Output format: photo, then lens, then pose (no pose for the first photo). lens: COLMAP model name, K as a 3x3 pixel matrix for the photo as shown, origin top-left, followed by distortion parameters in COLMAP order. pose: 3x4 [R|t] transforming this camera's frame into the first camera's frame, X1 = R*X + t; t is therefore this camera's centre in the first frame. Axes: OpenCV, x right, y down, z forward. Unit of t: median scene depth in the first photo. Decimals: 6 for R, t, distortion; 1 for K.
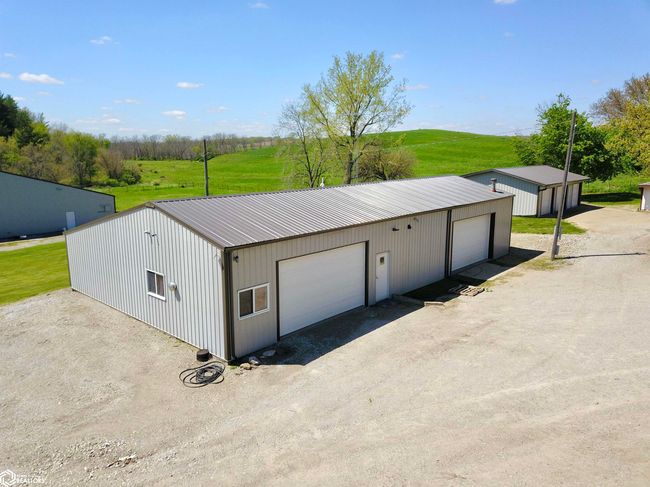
lens RADIAL K [[495.4, 0, 324.2], [0, 495.4, 249.4], [0, 0, 1]] dist [0.006826, -0.006499]
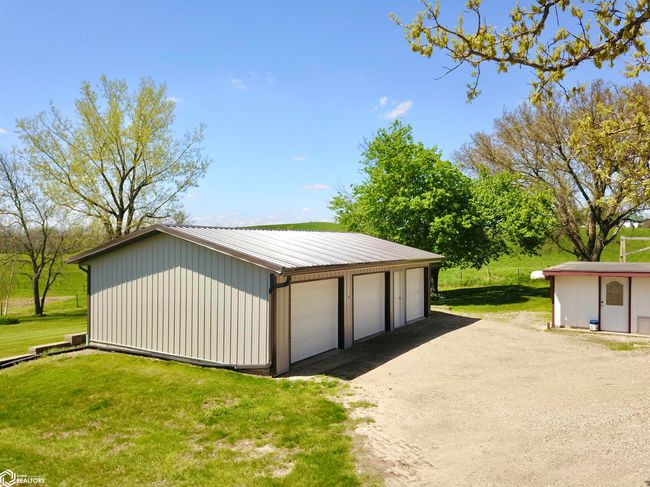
lens RADIAL K [[495.4, 0, 323.4], [0, 495.4, 241.0], [0, 0, 1]] dist [0.006826, -0.006499]
pose [[0.982720, 0.004167, 0.185050, 0.309985], [0.033556, 0.979170, -0.200252, -0.063293], [-0.182030, 0.203002, 0.962110, 0.521549]]
